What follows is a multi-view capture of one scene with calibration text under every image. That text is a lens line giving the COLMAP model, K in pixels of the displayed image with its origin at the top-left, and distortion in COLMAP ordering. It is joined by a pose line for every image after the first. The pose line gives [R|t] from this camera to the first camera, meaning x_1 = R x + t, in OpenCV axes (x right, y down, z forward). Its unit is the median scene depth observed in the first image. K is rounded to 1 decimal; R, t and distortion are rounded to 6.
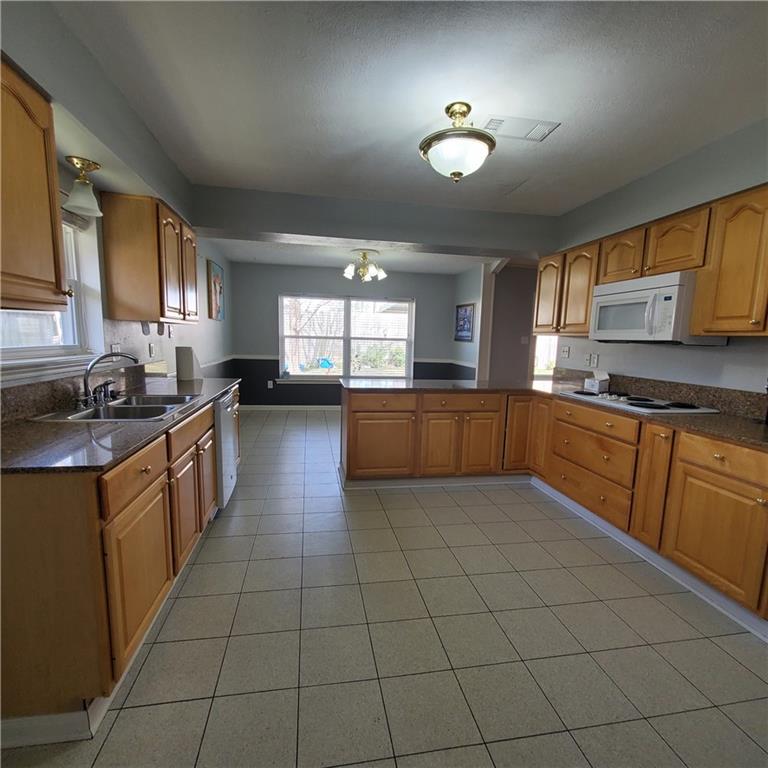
lens RADIAL K [[405.8, 0, 381.3], [0, 405.8, 395.6], [0, 0, 1]] dist [-0.003506, -0.000139]
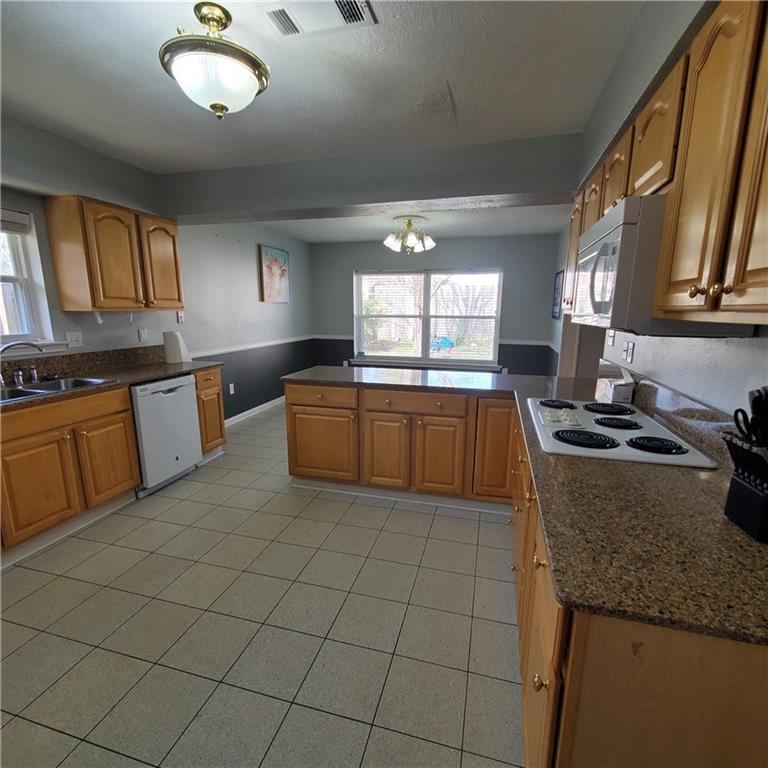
lens RADIAL K [[405.8, 0, 381.3], [0, 405.8, 395.6], [0, 0, 1]] dist [-0.003506, -0.000139]
pose [[0.901279, 0.067983, -0.427871, 0.299990], [-0.042101, 0.996681, 0.069677, -0.030421], [0.431188, -0.044784, 0.901150, 0.160957]]
